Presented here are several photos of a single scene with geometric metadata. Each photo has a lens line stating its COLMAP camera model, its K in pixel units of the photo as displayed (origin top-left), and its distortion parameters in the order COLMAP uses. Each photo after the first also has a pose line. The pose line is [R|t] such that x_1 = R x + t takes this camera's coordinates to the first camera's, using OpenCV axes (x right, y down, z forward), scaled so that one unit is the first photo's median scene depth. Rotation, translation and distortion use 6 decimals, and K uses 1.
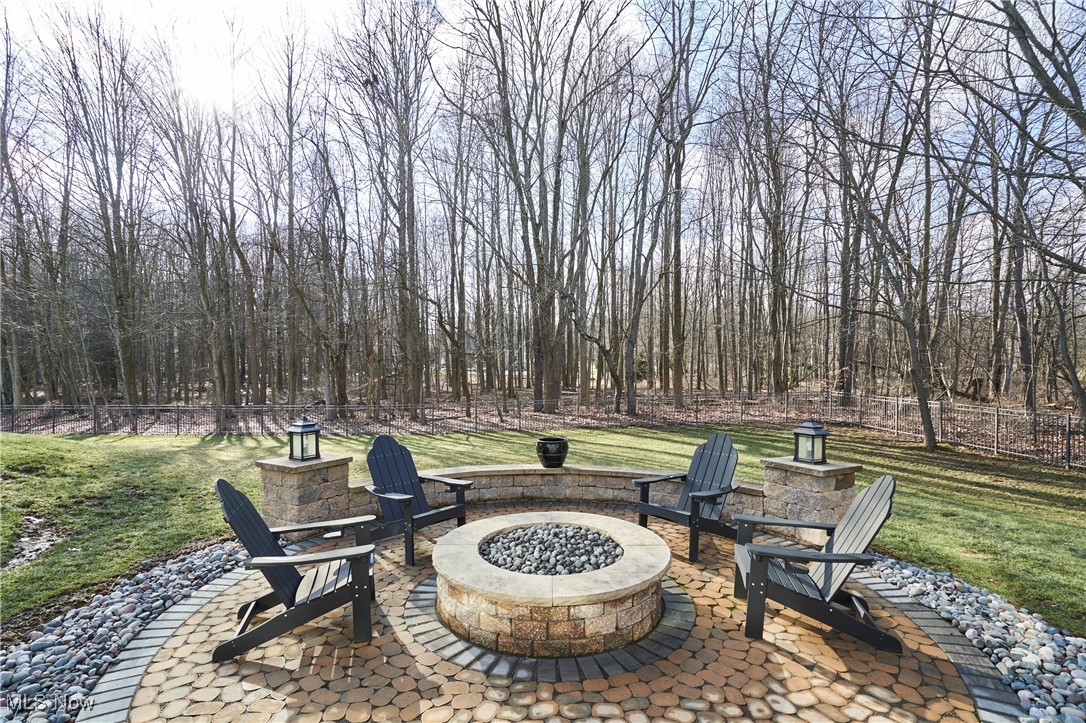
lens RADIAL K [[535.5, 0, 543.0], [0, 535.5, 361.5], [0, 0, 1]] dist [0.019185, 0.000027]
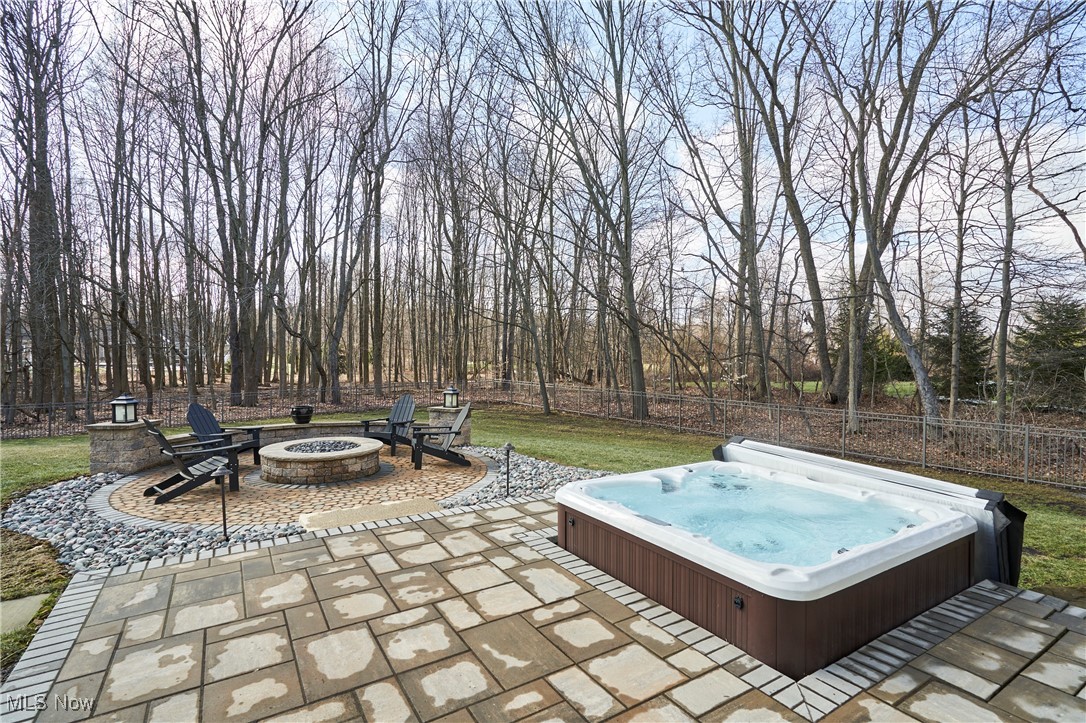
lens RADIAL K [[510.0, 0, 543.0], [0, 510.0, 361.5], [0, 0, 1]] dist [0.002024, 0.000090]
pose [[0.845711, -0.001602, 0.533638, -0.029139], [-0.003694, 0.999954, 0.008856, -0.000240], [-0.533628, -0.009461, 0.845666, -0.101005]]
